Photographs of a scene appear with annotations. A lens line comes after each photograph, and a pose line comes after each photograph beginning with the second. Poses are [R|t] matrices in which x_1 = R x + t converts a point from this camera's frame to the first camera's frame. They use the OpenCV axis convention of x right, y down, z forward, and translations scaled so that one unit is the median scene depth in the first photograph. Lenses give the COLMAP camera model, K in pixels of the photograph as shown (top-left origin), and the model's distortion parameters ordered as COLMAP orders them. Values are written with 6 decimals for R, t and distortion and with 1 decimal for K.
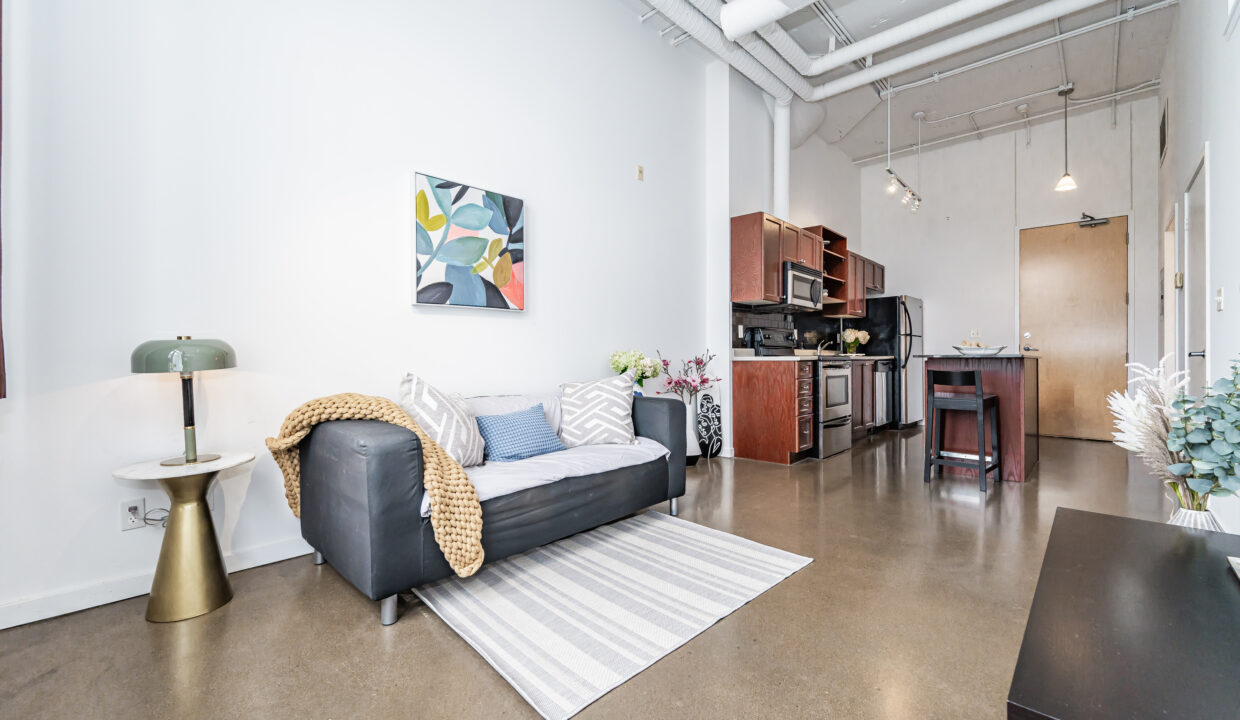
lens RADIAL K [[519.6, 0, 620.0], [0, 519.6, 360.0], [0, 0, 1]] dist [-0.003813, -0.000401]
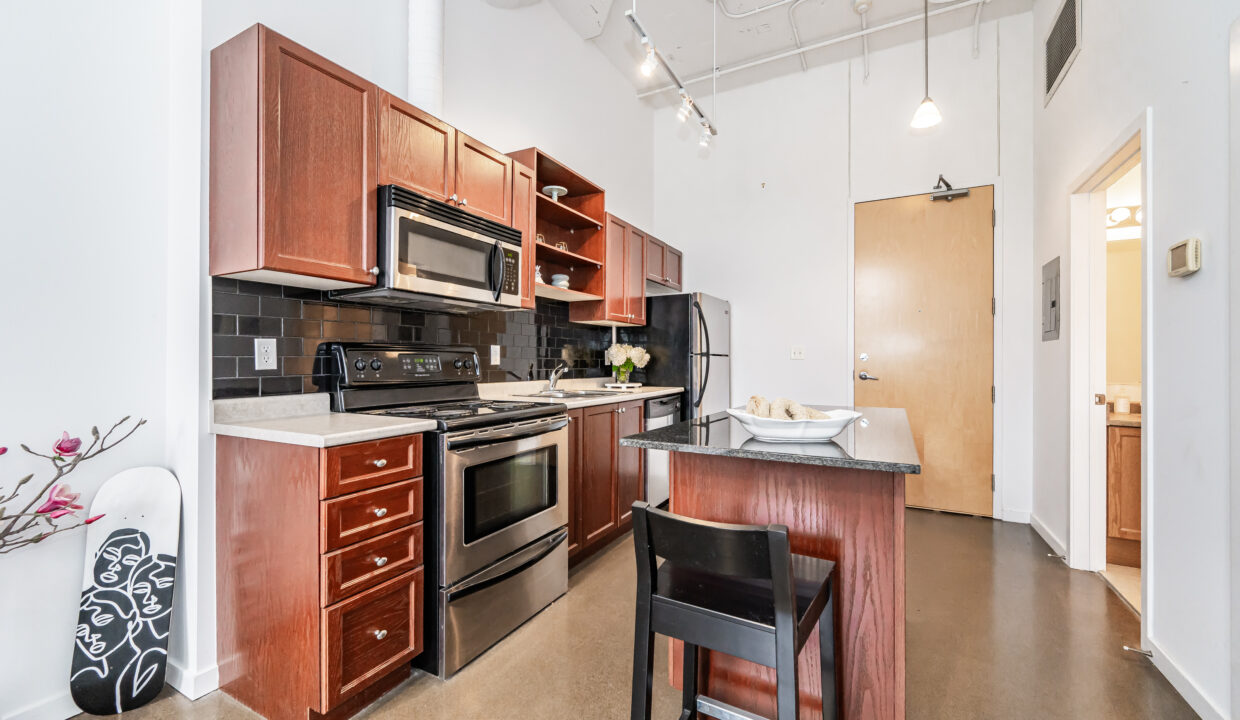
lens RADIAL K [[499.9, 0, 620.0], [0, 499.9, 360.0], [0, 0, 1]] dist [0.000785, -0.000013]
pose [[0.969777, 0.005179, 0.243938, 0.372228], [-0.003539, 0.999968, -0.007162, -0.044957], [-0.243967, 0.006082, 0.969764, 0.522916]]
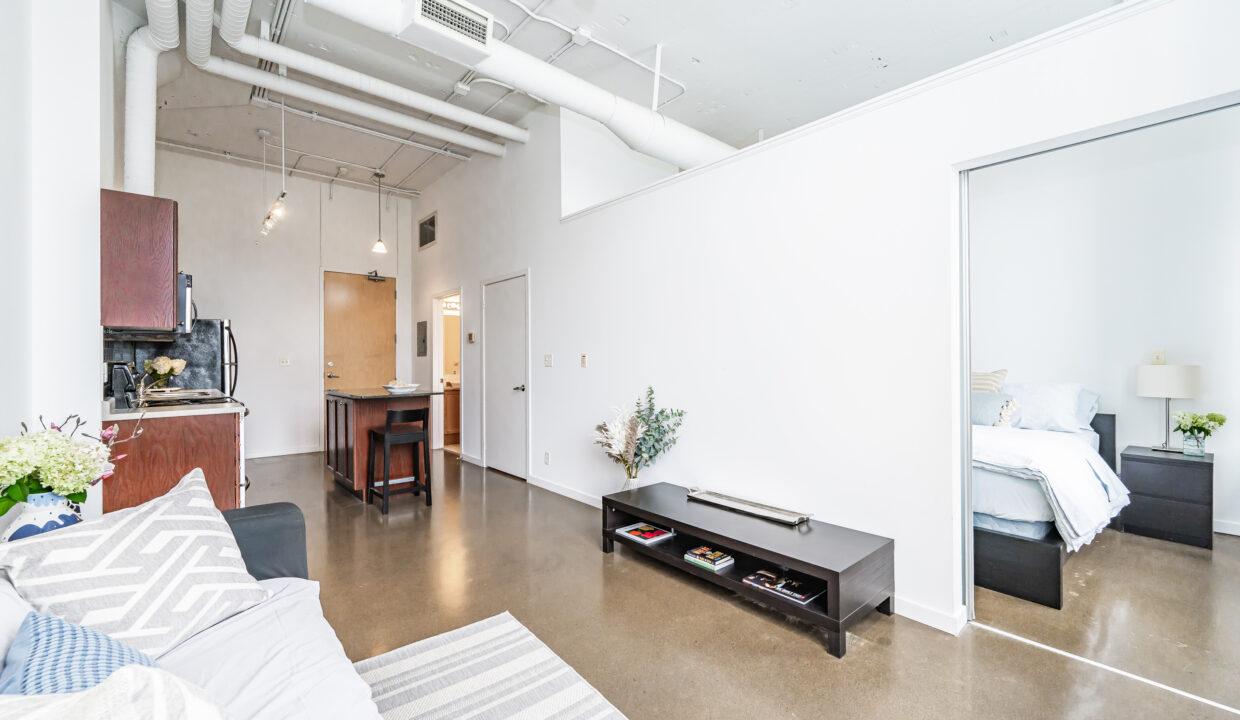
lens RADIAL K [[490.7, 0, 620.0], [0, 490.7, 360.0], [0, 0, 1]] dist [-0.000625, -0.000037]
pose [[0.104218, -0.000906, 0.994554, -0.274894], [0.008660, 0.999963, 0.000003, -0.060774], [-0.994517, 0.008612, 0.104222, 0.294423]]
